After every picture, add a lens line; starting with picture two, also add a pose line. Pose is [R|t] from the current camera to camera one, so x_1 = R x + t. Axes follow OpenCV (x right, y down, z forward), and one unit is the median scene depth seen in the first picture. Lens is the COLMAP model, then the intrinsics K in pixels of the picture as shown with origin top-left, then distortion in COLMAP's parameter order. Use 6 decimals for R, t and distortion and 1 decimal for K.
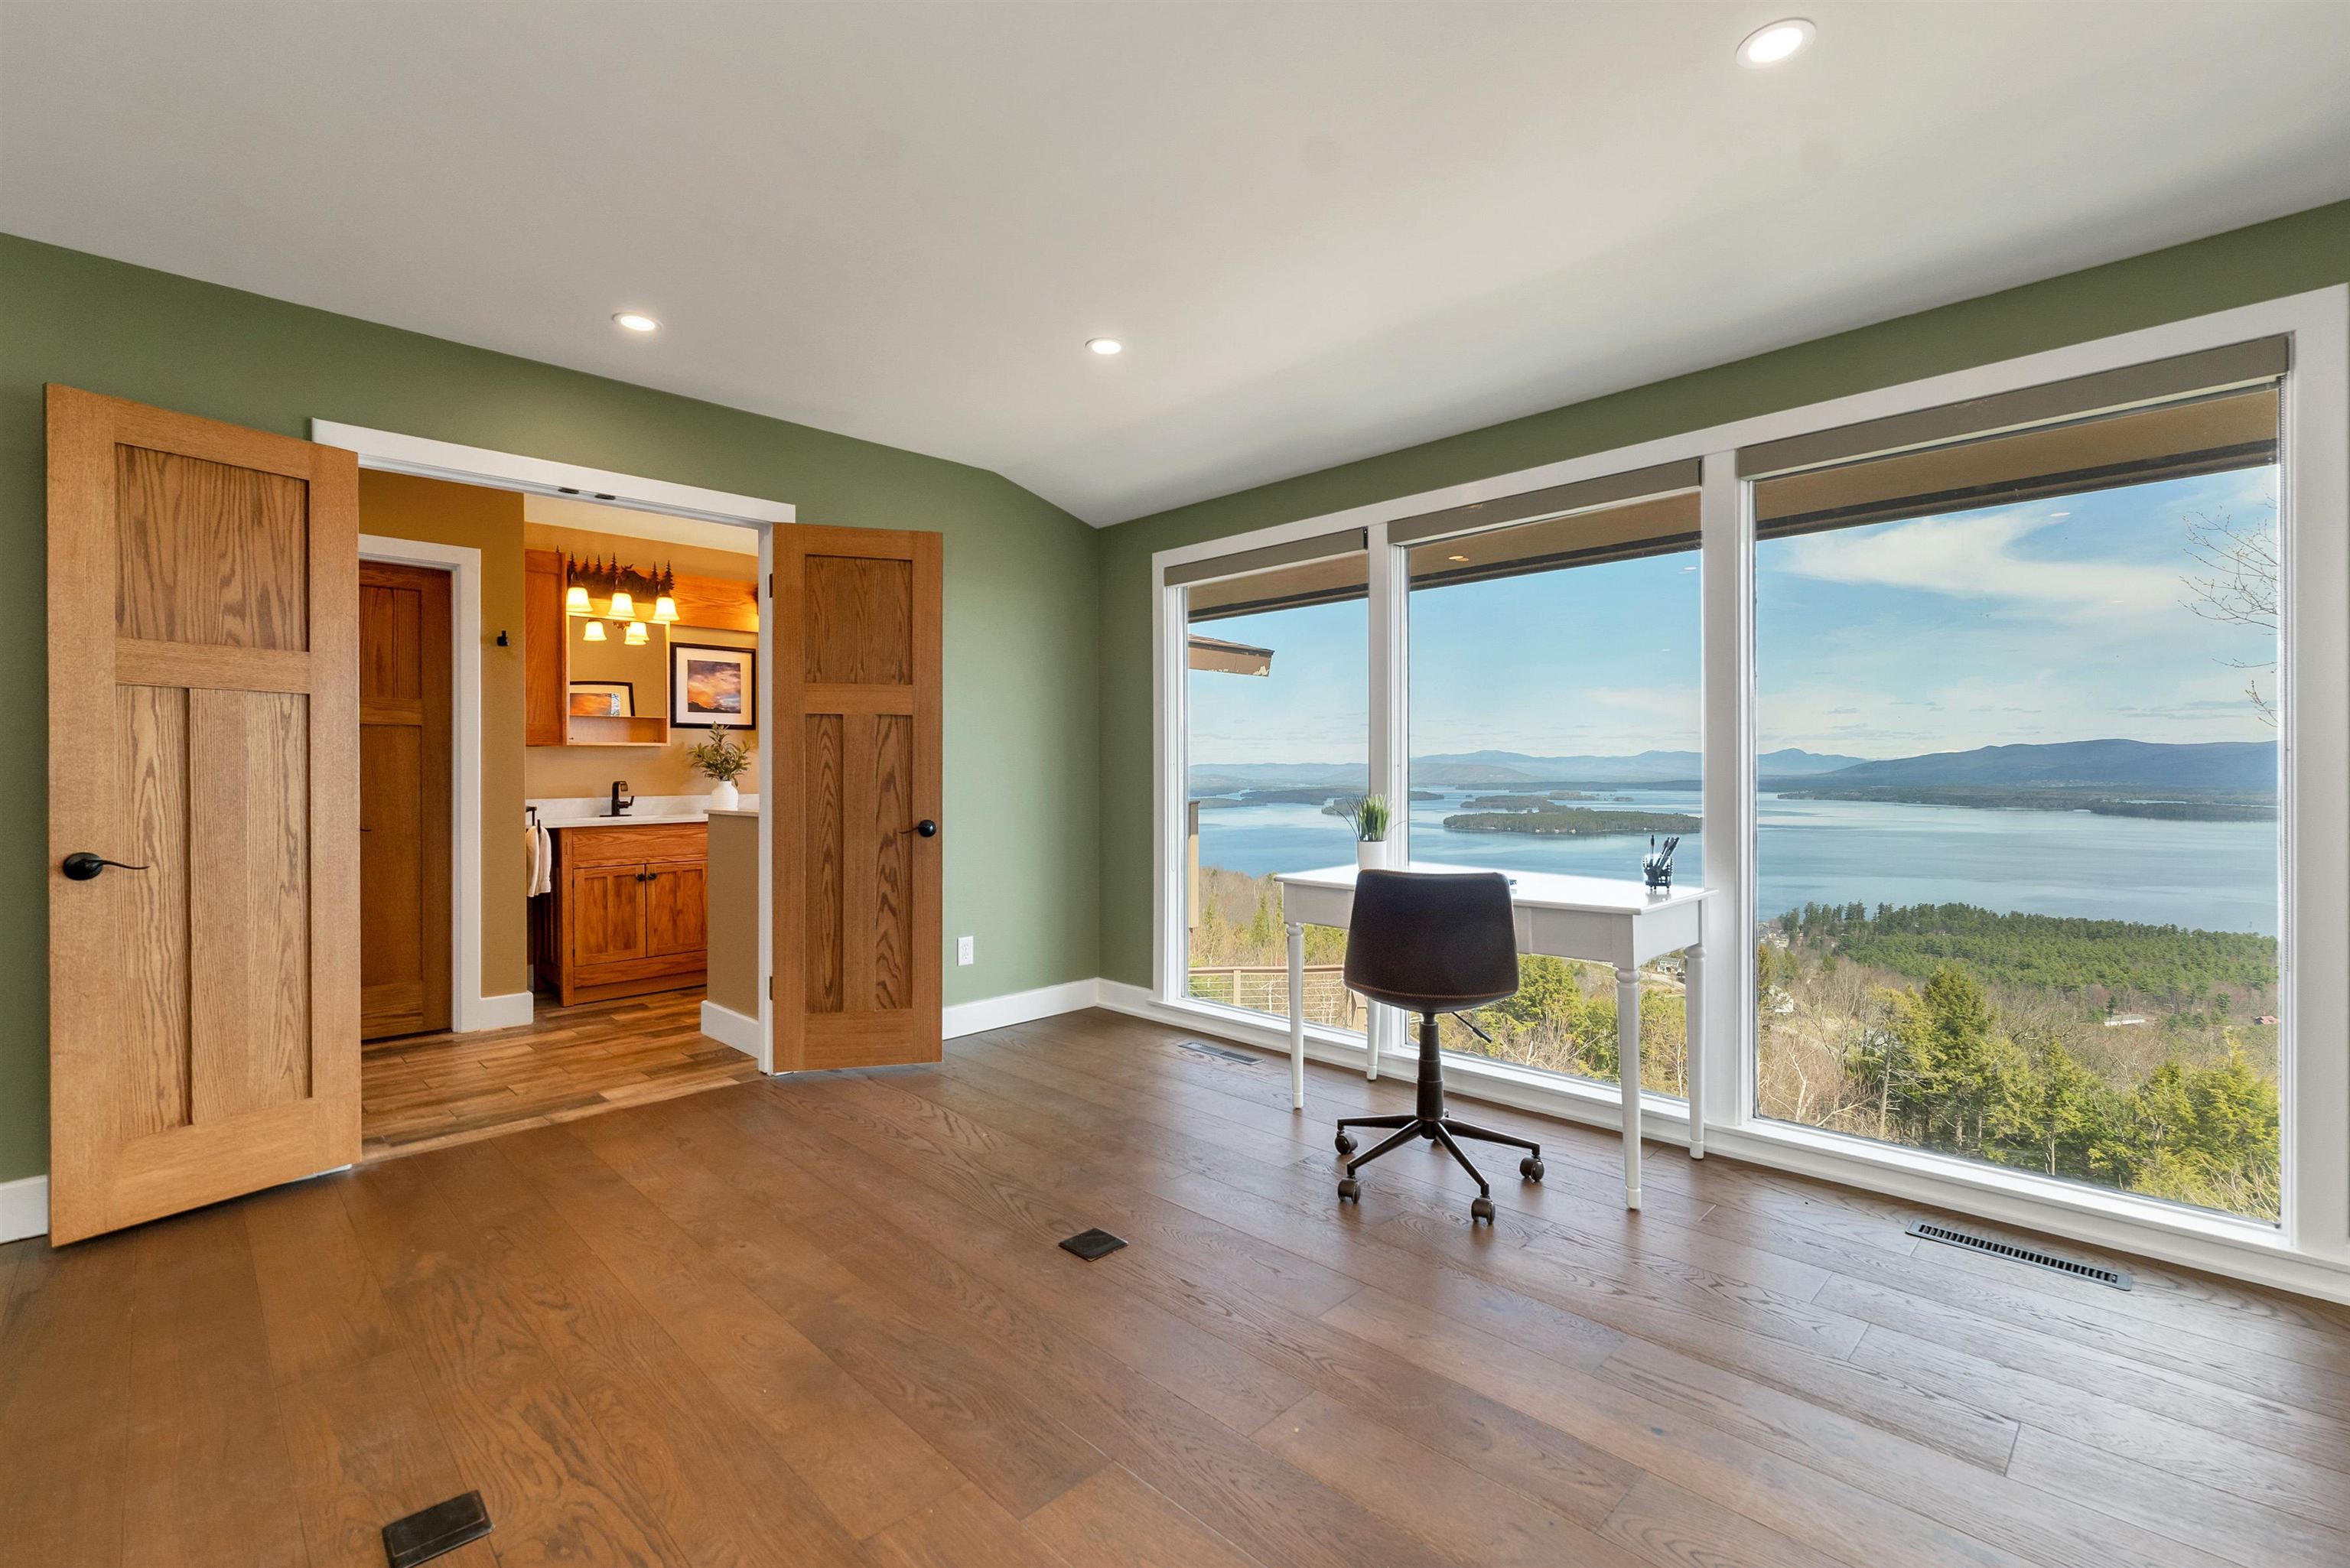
lens RADIAL K [[1008.5, 0, 1172.9], [0, 1008.5, 773.0], [0, 0, 1]] dist [0.000303, -0.001029]
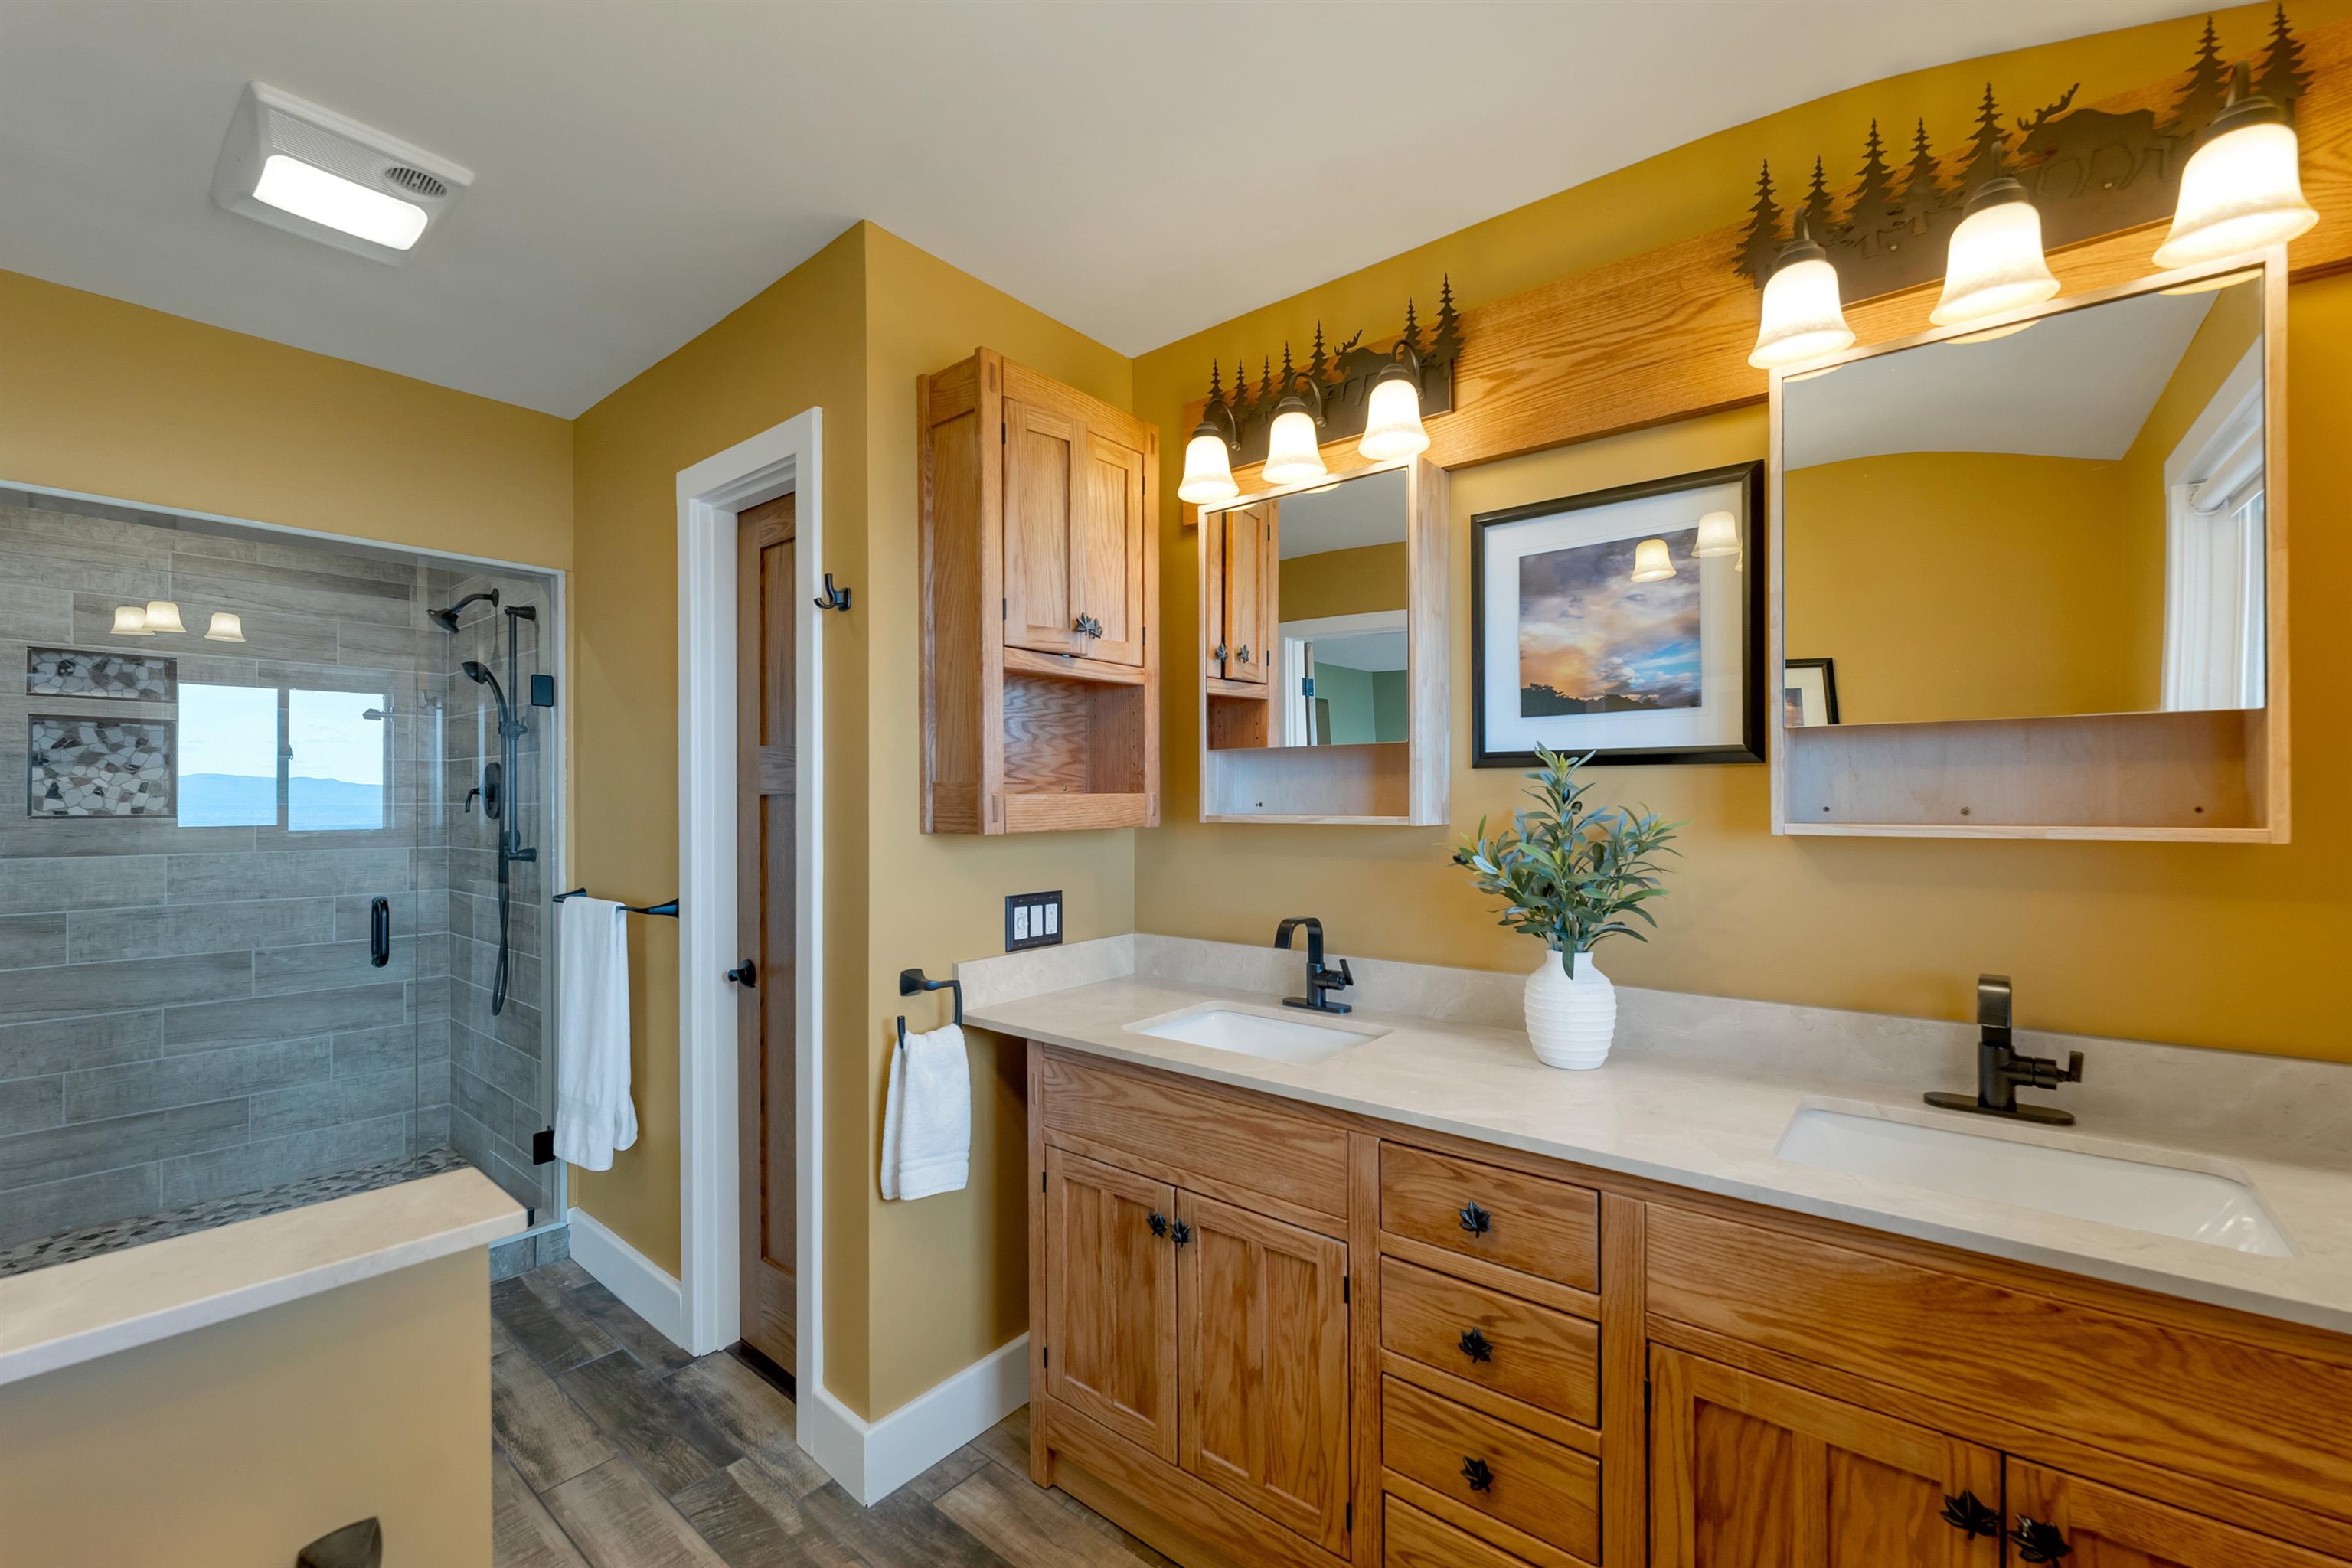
lens RADIAL K [[968.2, 0, 1171.1], [0, 968.2, 796.7], [0, 0, 1]] dist [0.001514, 0.000579]
pose [[0.086734, -0.001759, -0.996230, -0.181378], [-0.006148, 0.999978, -0.002301, -0.033993], [0.996213, 0.006324, 0.086721, 0.866805]]
